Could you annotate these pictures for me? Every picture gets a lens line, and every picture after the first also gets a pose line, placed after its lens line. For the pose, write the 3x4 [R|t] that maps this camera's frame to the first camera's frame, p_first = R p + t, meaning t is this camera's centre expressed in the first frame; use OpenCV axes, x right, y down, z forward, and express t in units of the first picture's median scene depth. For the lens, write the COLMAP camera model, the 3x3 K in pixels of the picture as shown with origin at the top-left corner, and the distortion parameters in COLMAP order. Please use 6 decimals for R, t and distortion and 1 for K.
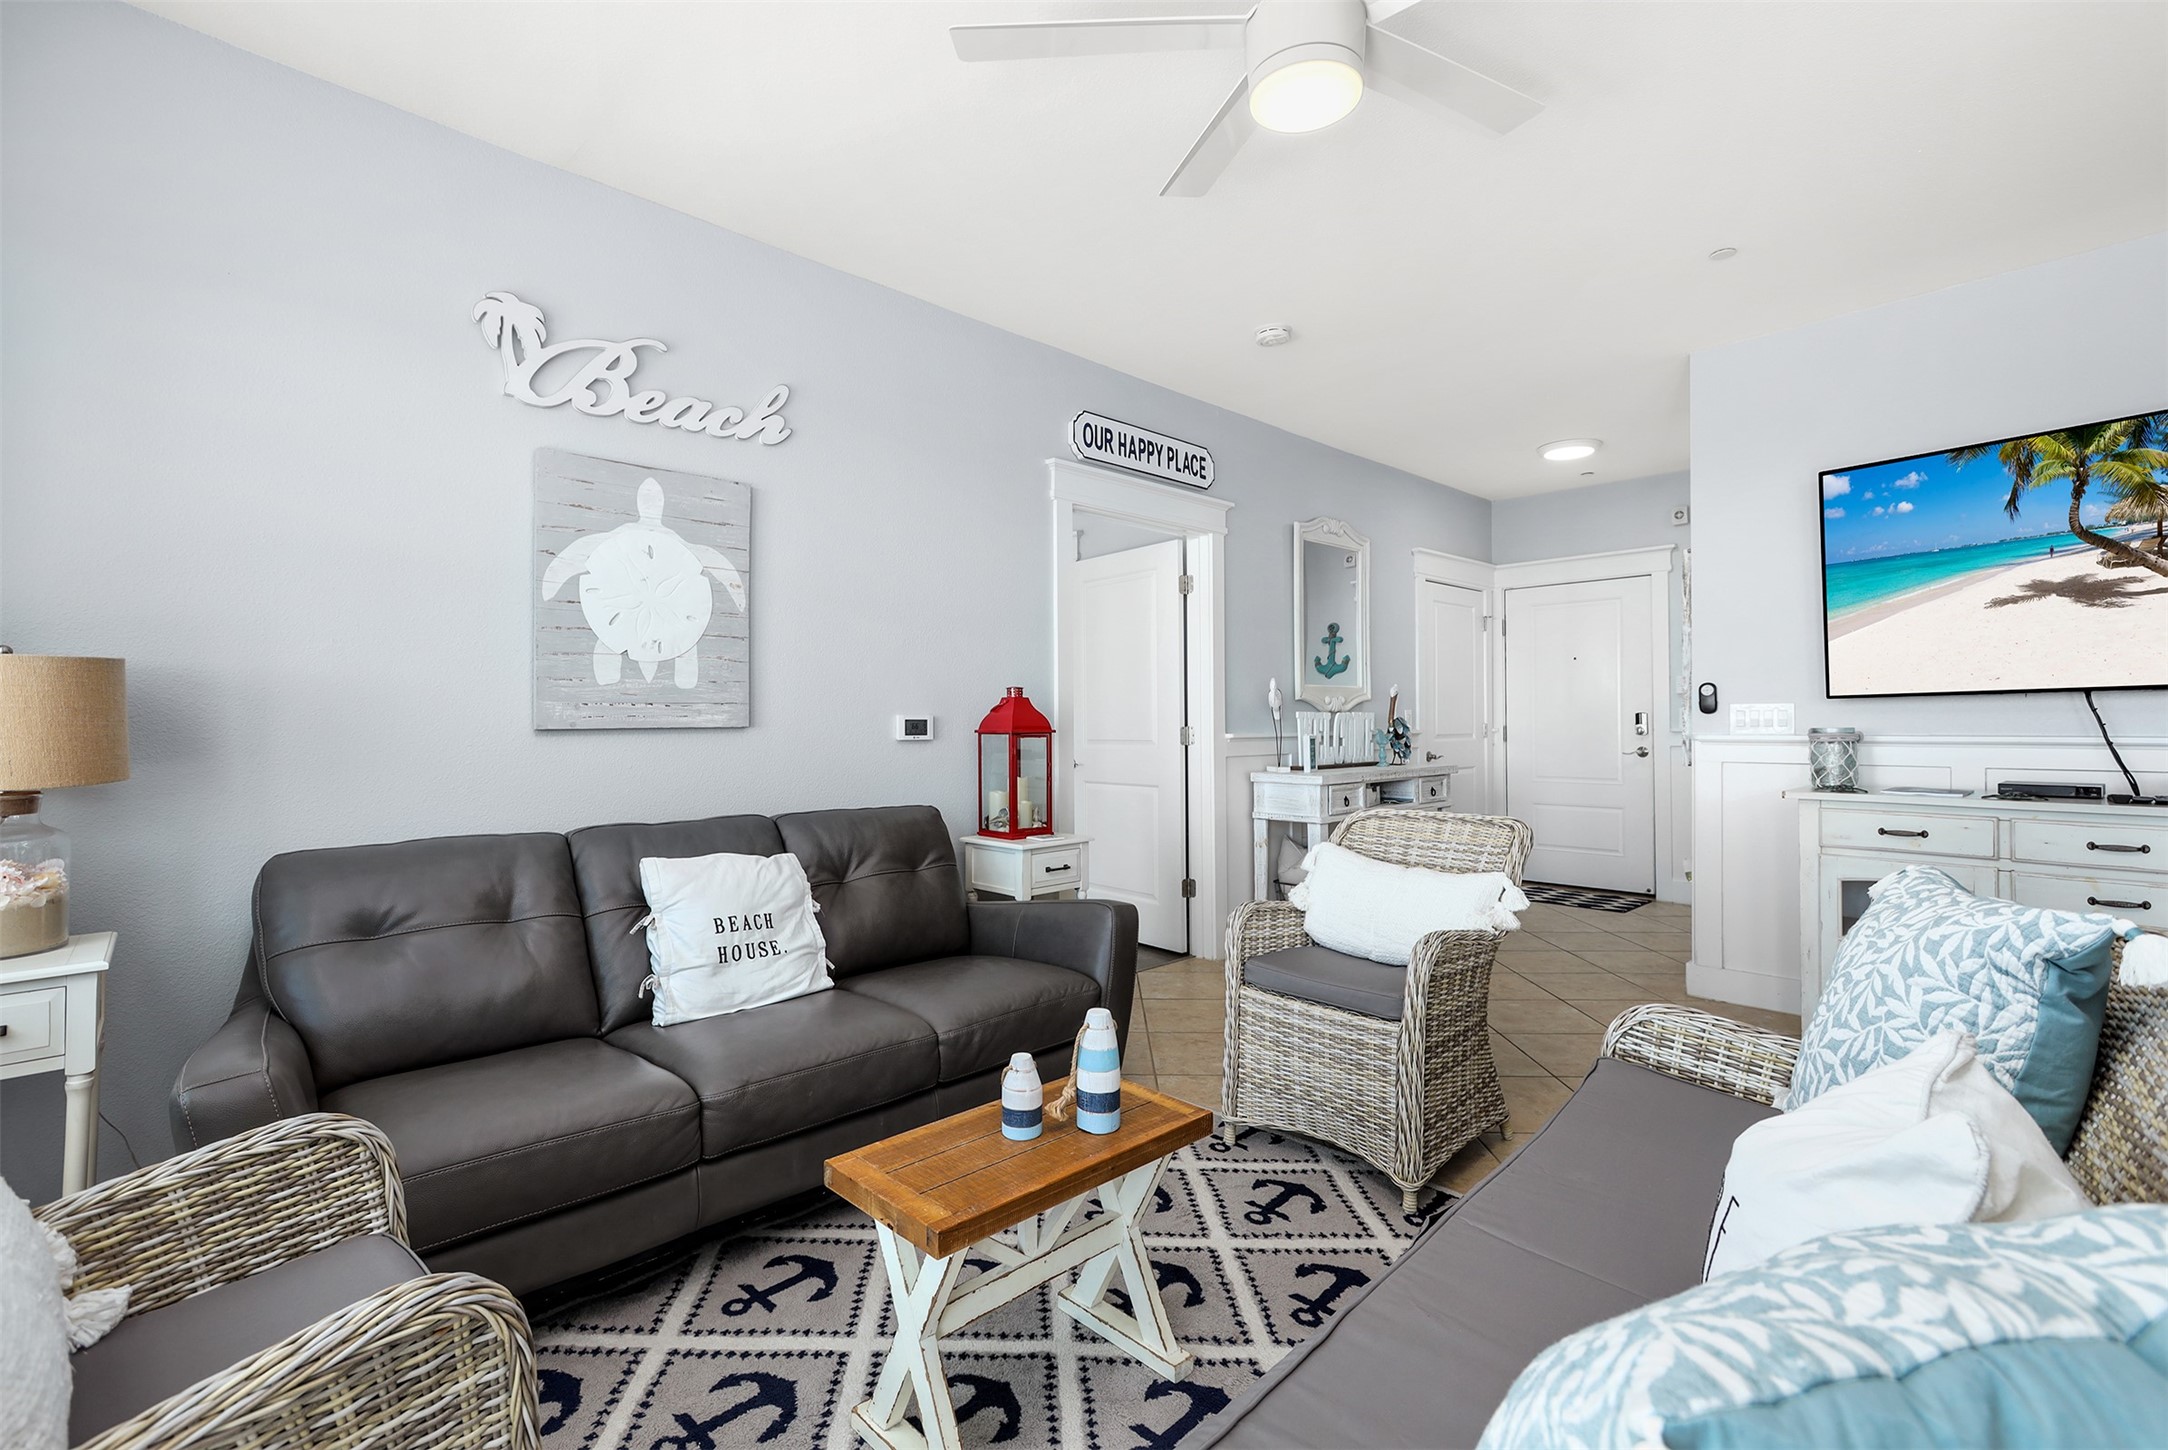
lens RADIAL K [[973.9, 0, 1083.8], [0, 973.9, 715.8], [0, 0, 1]] dist [-0.000793, 0.000071]
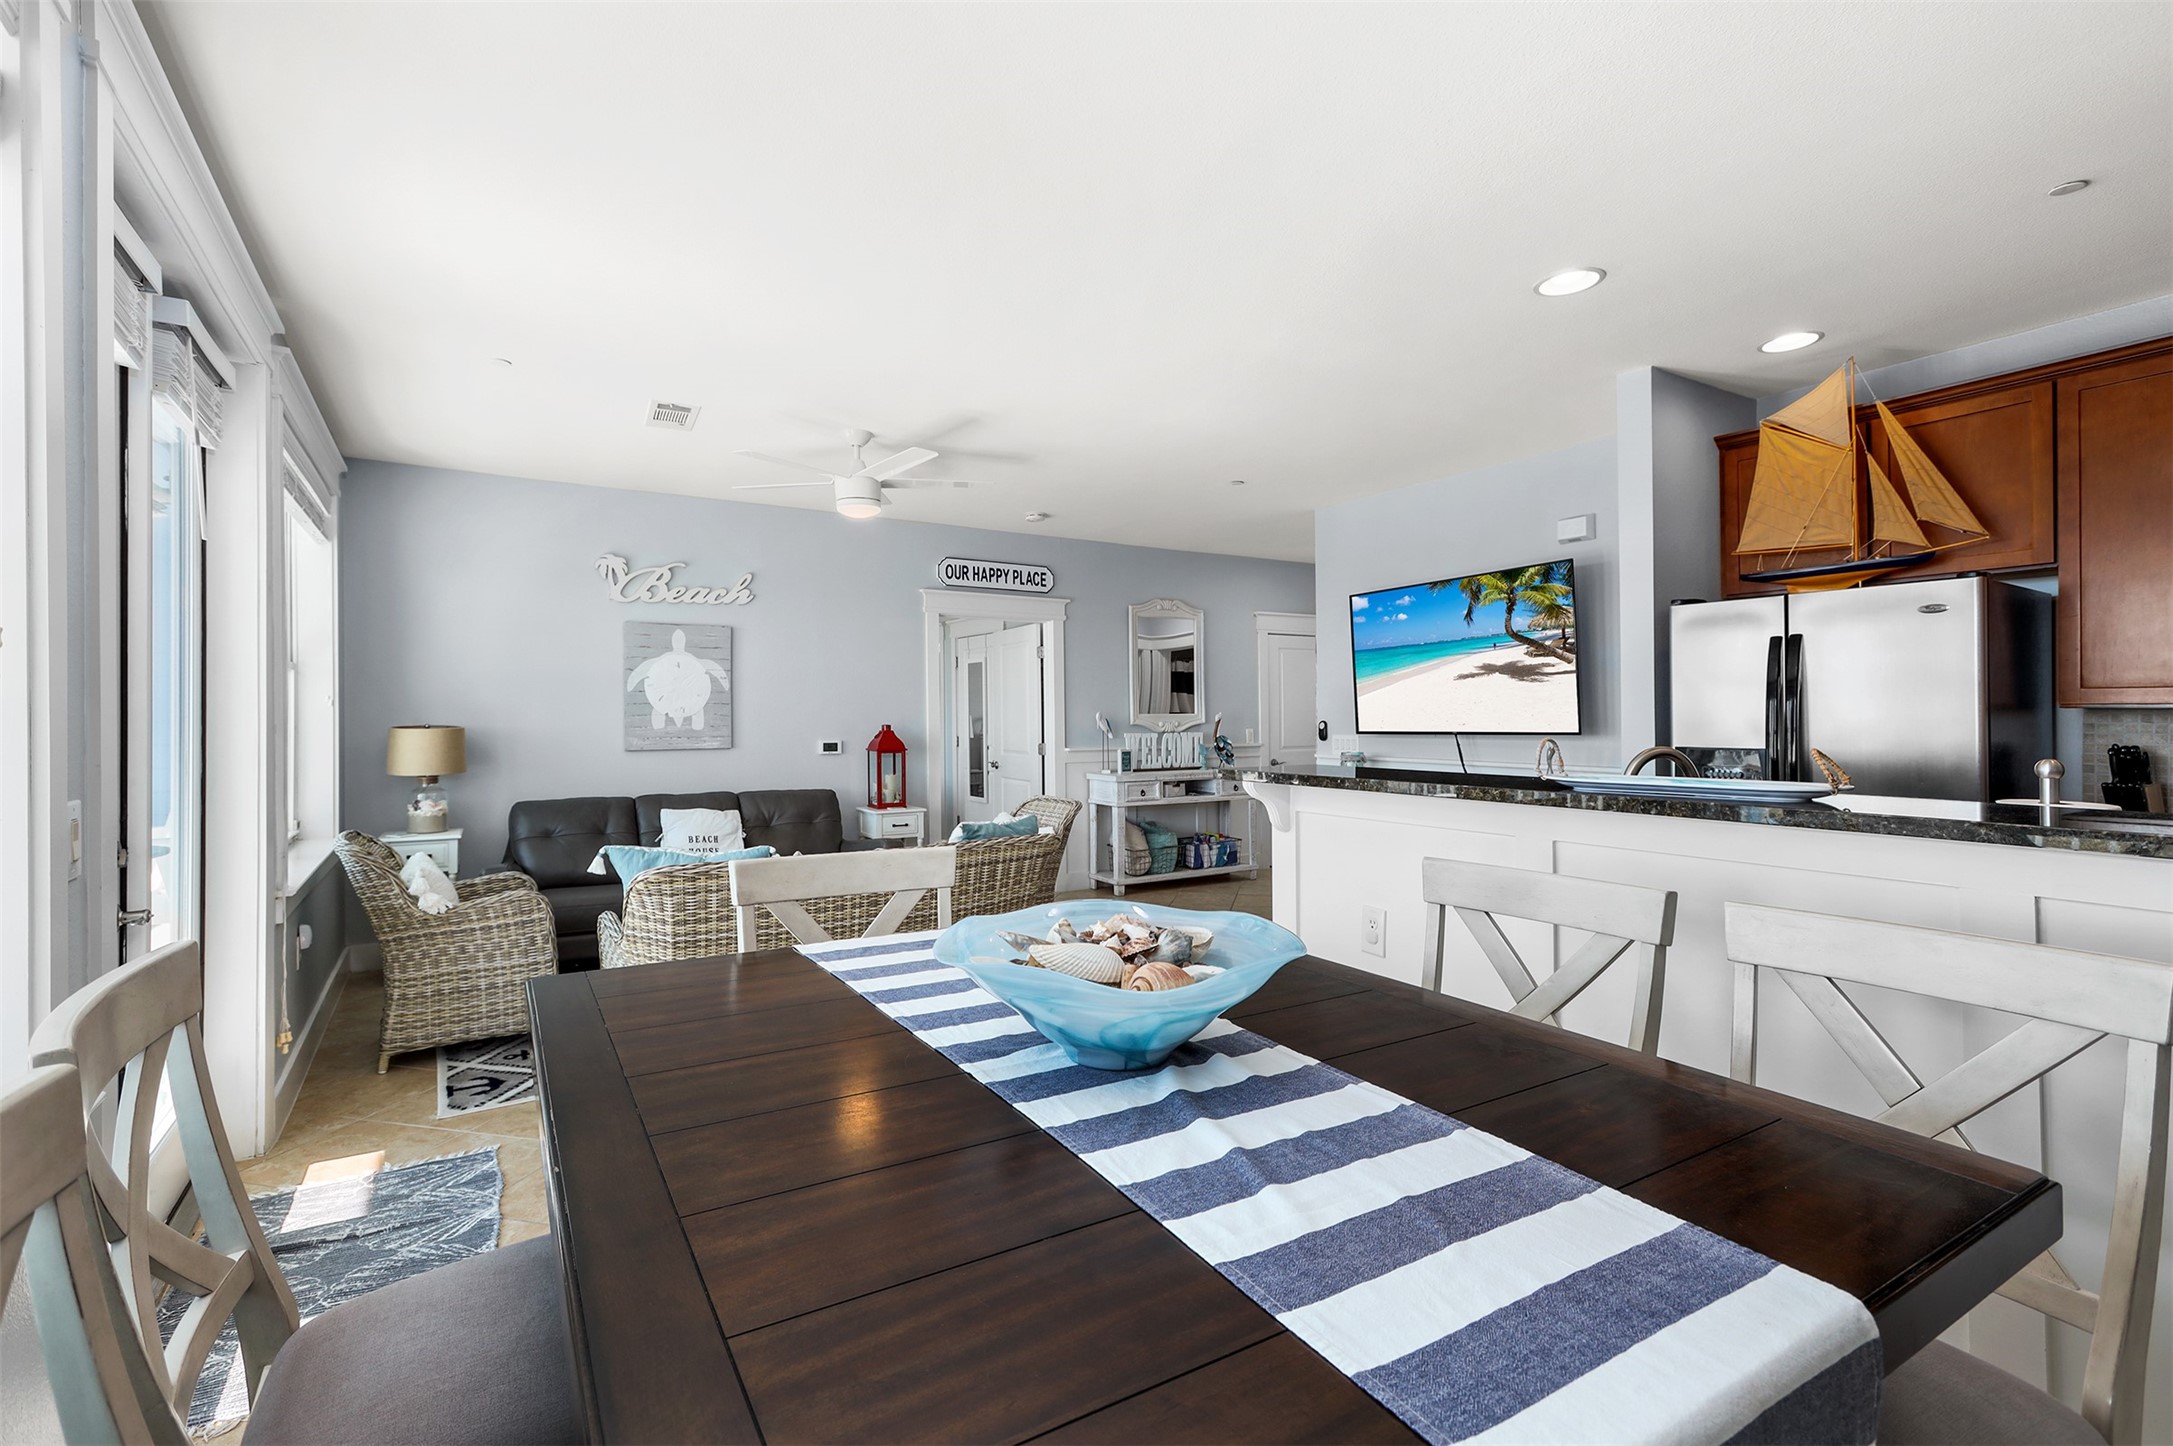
lens RADIAL K [[976.1, 0, 1091.3], [0, 976.1, 728.7], [0, 0, 1]] dist [-0.000793, 0.000071]
pose [[0.979054, 0.005073, -0.203539, 0.727191], [-0.000771, 0.999775, 0.021208, -0.066311], [0.203601, -0.020606, 0.978837, -0.746024]]
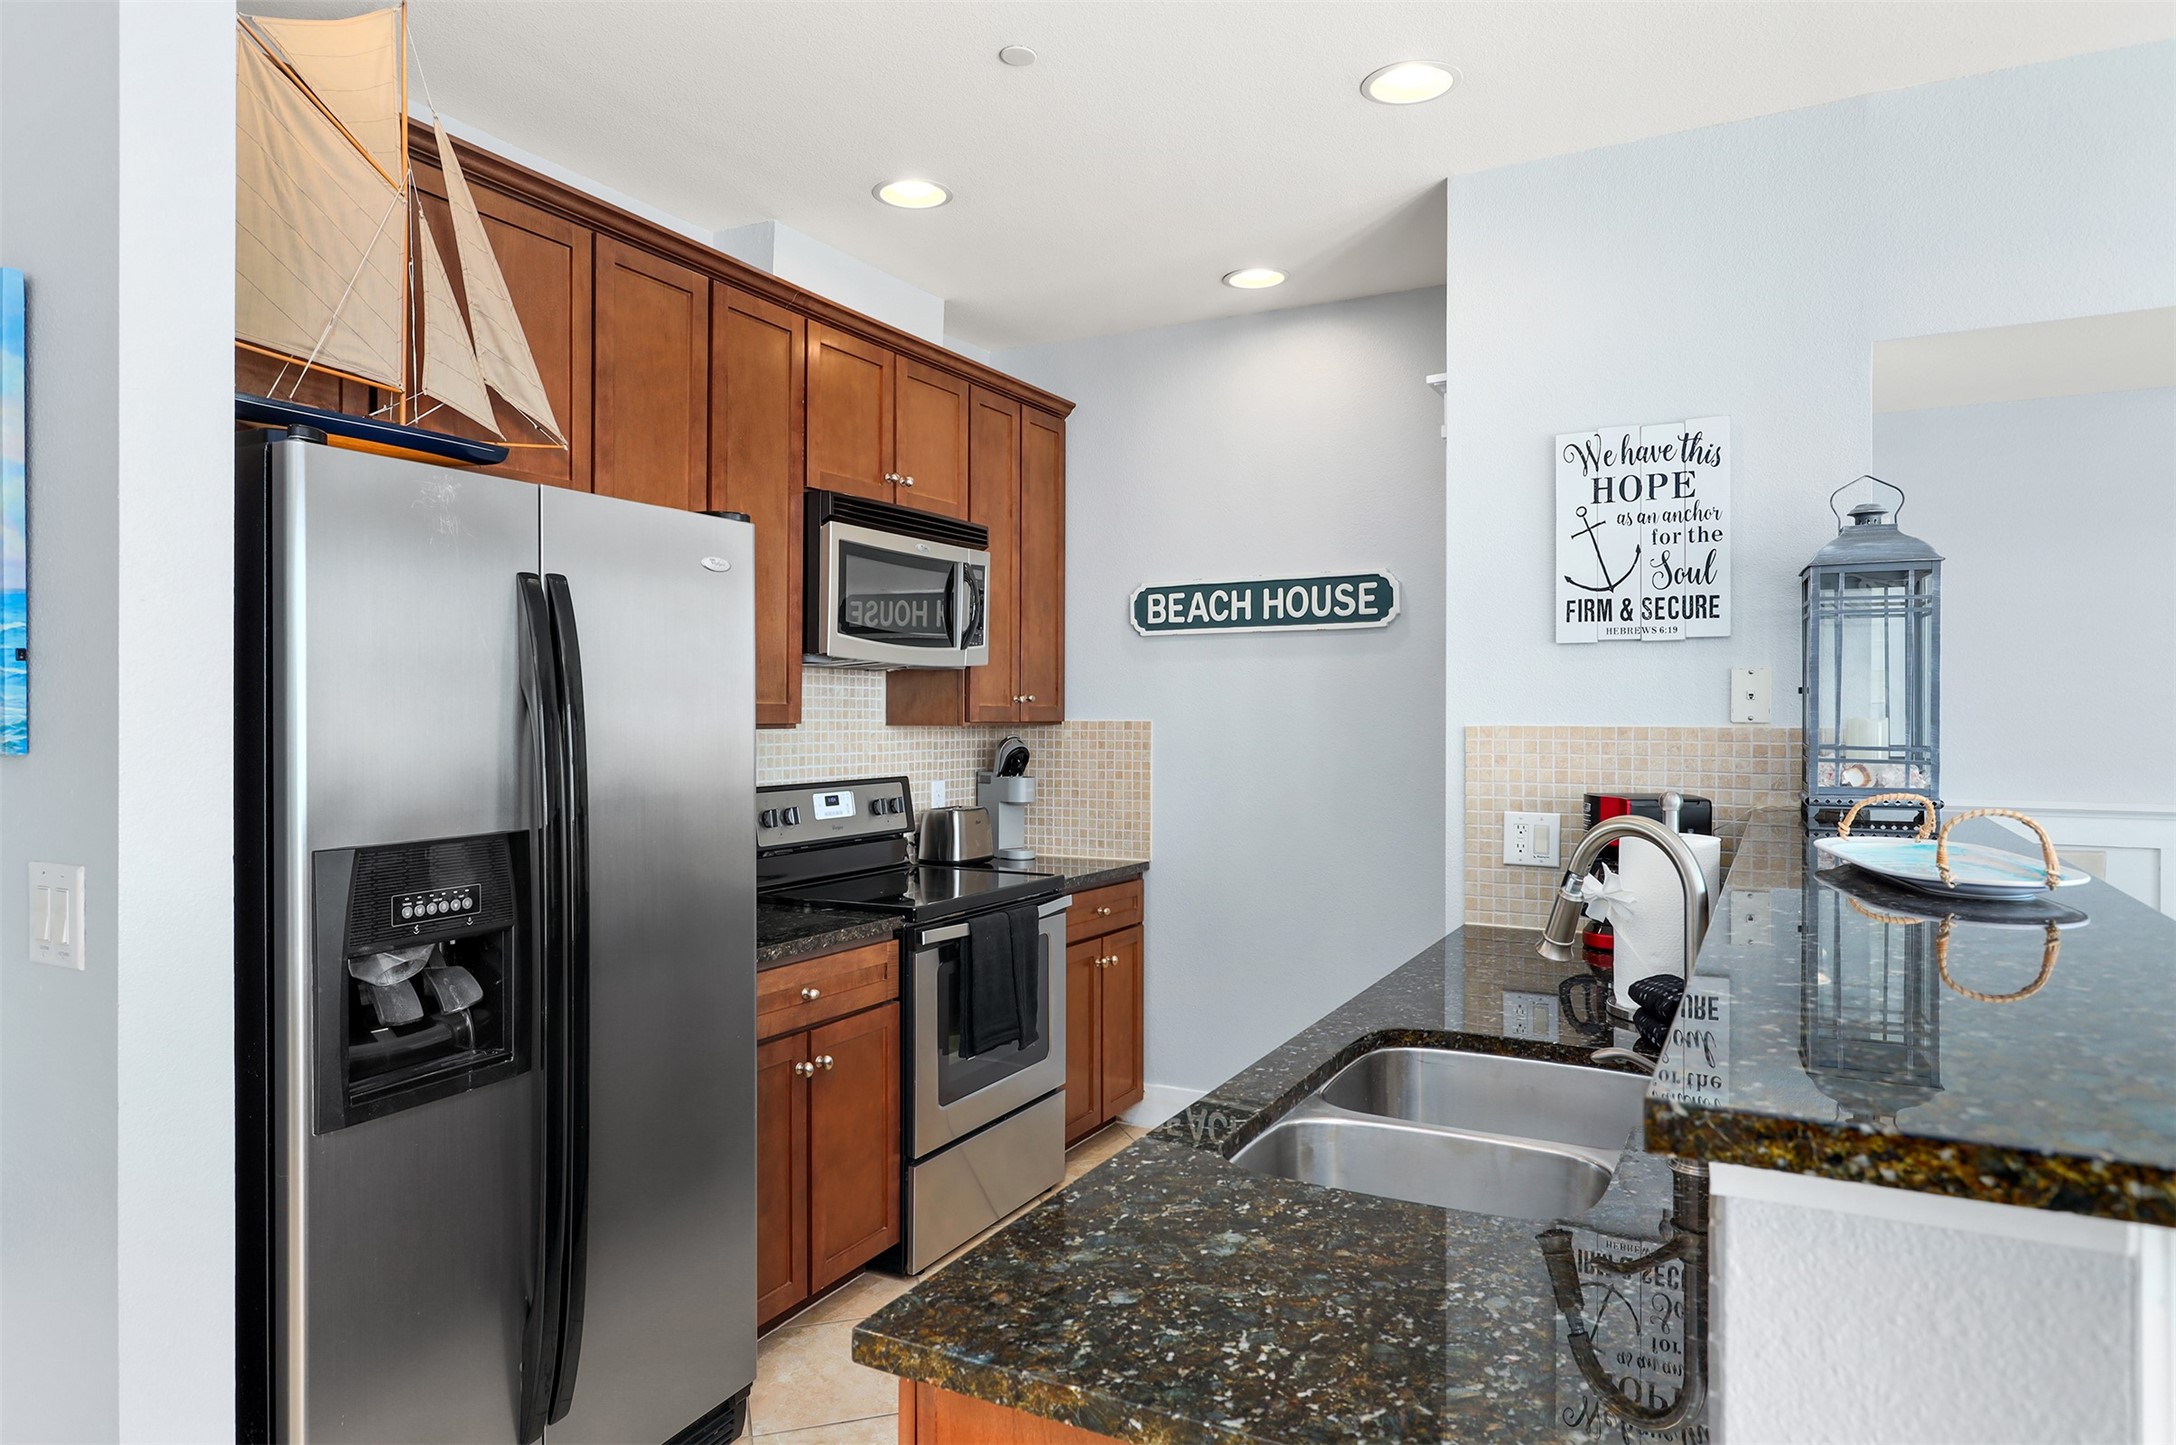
lens RADIAL K [[1326.6, 0, 1077.3], [0, 1326.6, 715.7], [0, 0, 1]] dist [0.008230, -0.006968]
pose [[-0.320069, 0.003063, 0.947389, 0.556731], [-0.001665, 0.999991, -0.003795, -0.074025], [-0.947393, -0.002792, -0.320061, 0.349567]]
